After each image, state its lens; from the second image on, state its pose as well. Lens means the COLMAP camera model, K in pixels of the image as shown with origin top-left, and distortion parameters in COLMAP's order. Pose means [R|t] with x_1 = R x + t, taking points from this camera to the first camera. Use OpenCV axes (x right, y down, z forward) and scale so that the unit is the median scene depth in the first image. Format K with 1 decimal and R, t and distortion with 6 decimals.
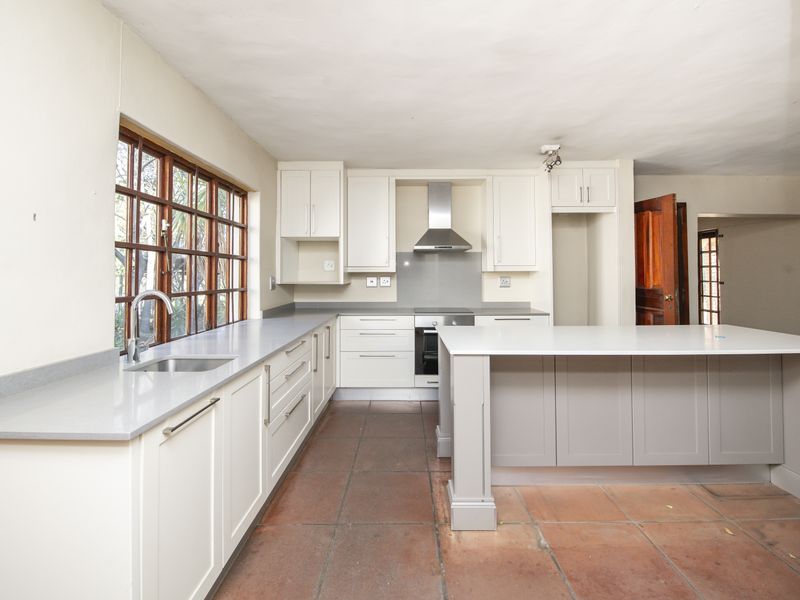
lens RADIAL K [[386.2, 0, 400.4], [0, 386.2, 269.7], [0, 0, 1]] dist [-0.022747, 0.000832]
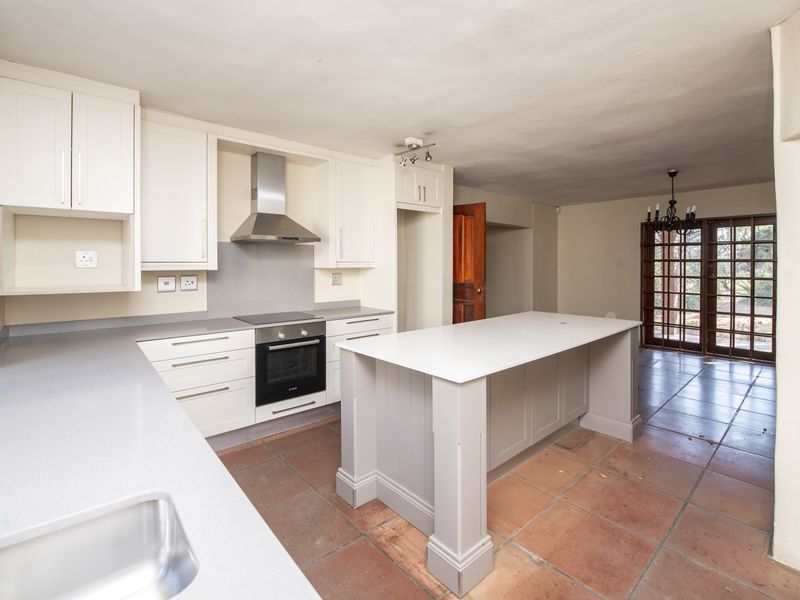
lens RADIAL K [[386.2, 0, 400.4], [0, 386.2, 269.7], [0, 0, 1]] dist [-0.022747, 0.000832]
pose [[0.735396, -0.009855, 0.677566, -0.262699], [-0.010787, 0.999597, 0.026247, -0.018069], [-0.677552, -0.026610, 0.734993, 0.271094]]
